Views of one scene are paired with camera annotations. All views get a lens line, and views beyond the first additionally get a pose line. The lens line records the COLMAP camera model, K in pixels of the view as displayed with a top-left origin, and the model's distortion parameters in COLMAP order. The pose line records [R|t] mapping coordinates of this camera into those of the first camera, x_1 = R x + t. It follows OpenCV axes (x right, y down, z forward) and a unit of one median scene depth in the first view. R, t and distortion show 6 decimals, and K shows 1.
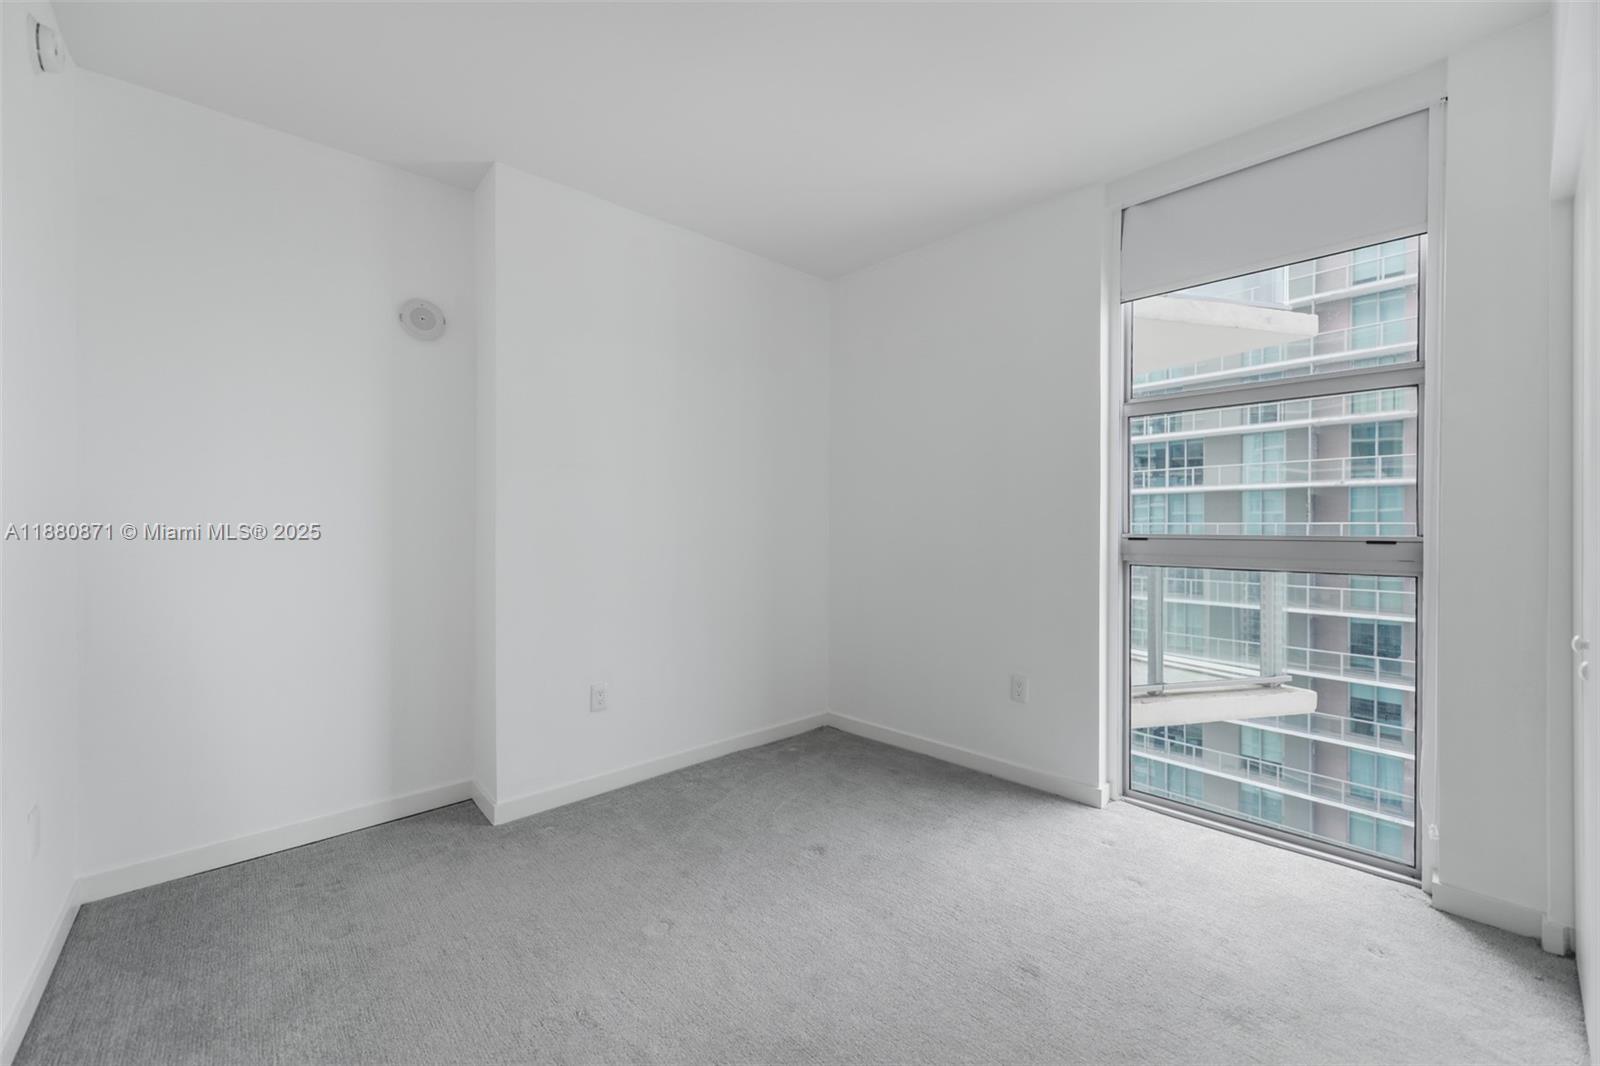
lens RADIAL K [[631.4, 0, 800.5], [0, 631.4, 530.4], [0, 0, 1]] dist [0.006850, -0.000744]
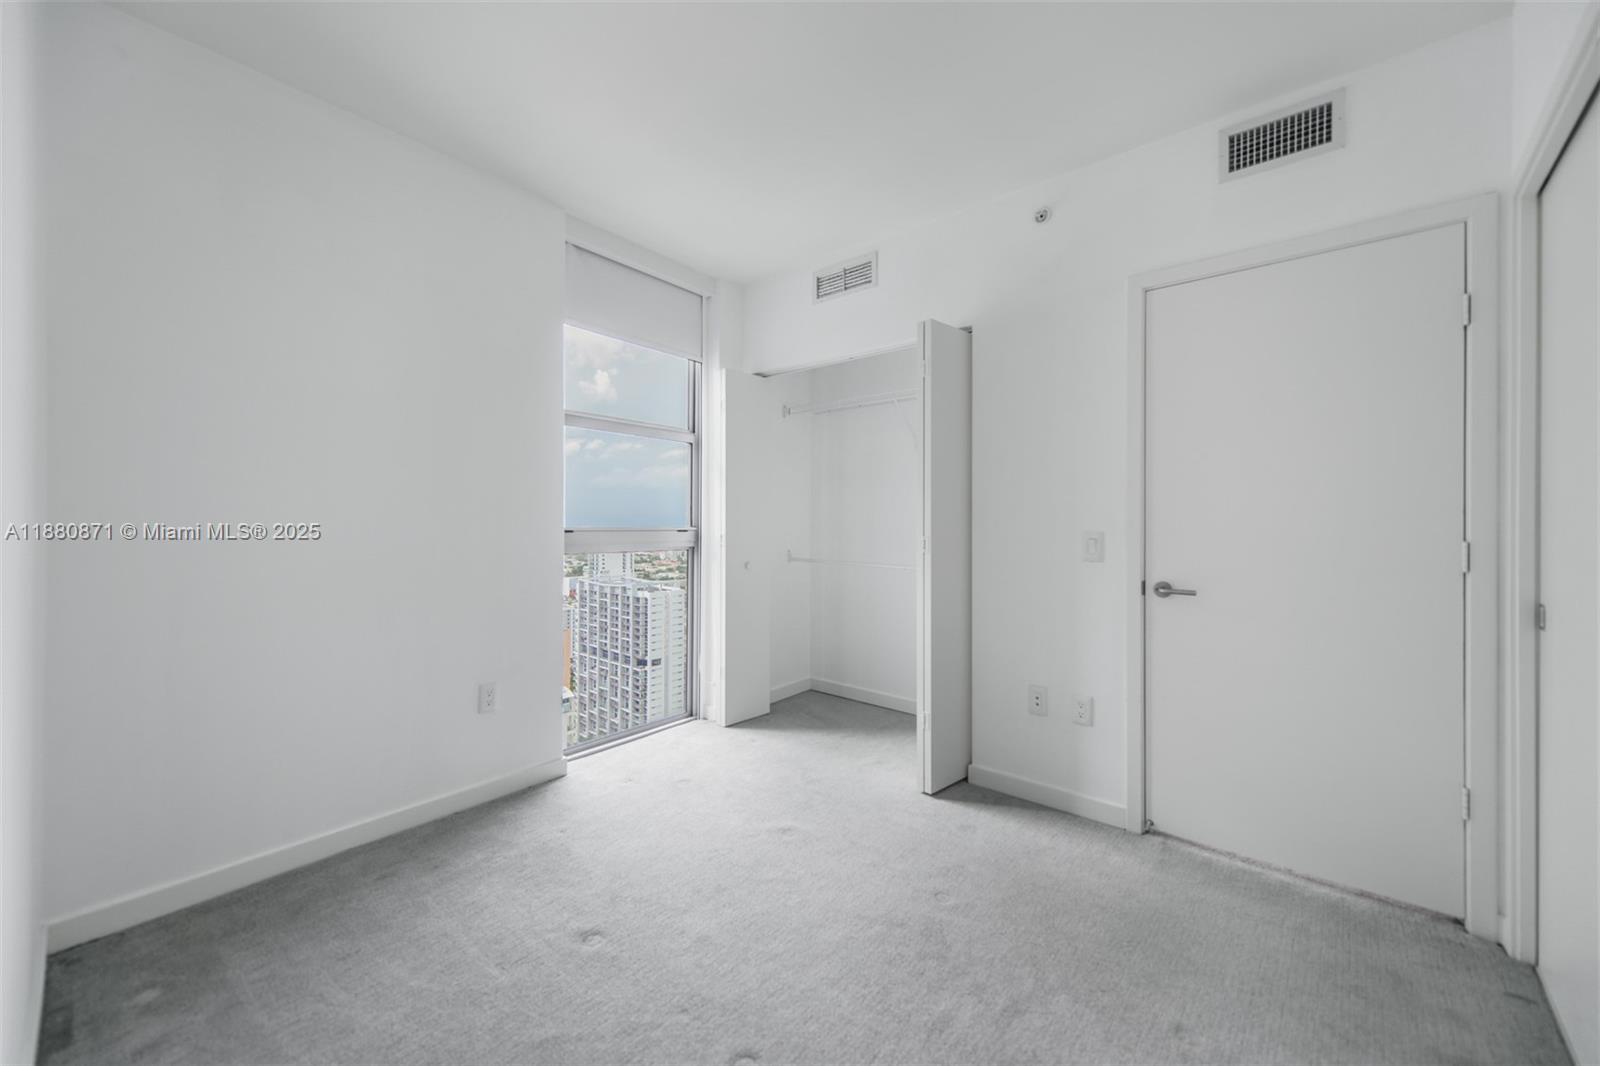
lens RADIAL K [[631.4, 0, 800.5], [0, 631.4, 530.4], [0, 0, 1]] dist [0.006850, -0.000744]
pose [[-0.135238, -0.004286, 0.990804, -0.670734], [0.003267, 0.999983, 0.004772, 0.007431], [-0.990808, 0.003882, -0.135222, 0.736116]]
